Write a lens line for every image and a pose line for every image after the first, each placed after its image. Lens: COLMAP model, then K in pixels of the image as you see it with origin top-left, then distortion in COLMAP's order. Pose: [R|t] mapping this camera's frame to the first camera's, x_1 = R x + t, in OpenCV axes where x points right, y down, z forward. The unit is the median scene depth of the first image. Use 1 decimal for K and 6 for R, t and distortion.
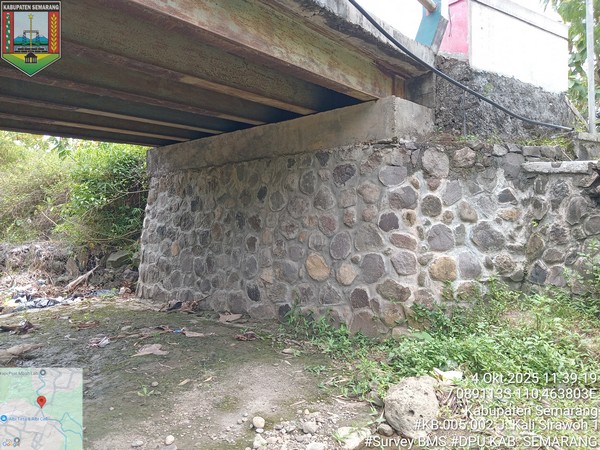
lens RADIAL K [[461.2, 0, 299.7], [0, 461.2, 224.4], [0, 0, 1]] dist [0.001871, 0.000491]
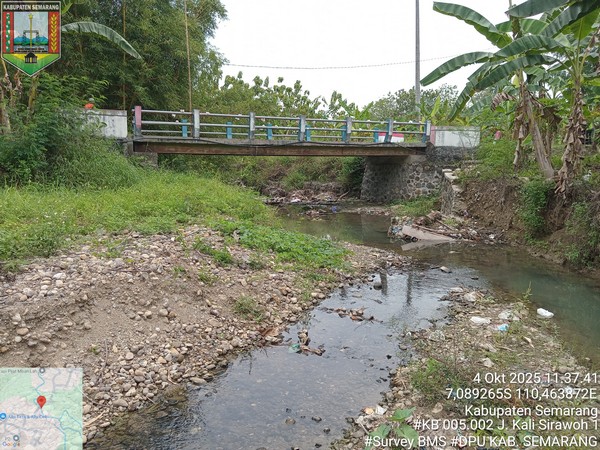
lens RADIAL K [[461.2, 0, 299.8], [0, 461.2, 225.0], [0, 0, 1]] dist [0.001871, 0.000491]
pose [[0.880259, 0.083903, -0.467017, 1.425286], [-0.027988, 0.991710, 0.125415, -0.121907], [0.473668, -0.097327, 0.875309, -3.661227]]
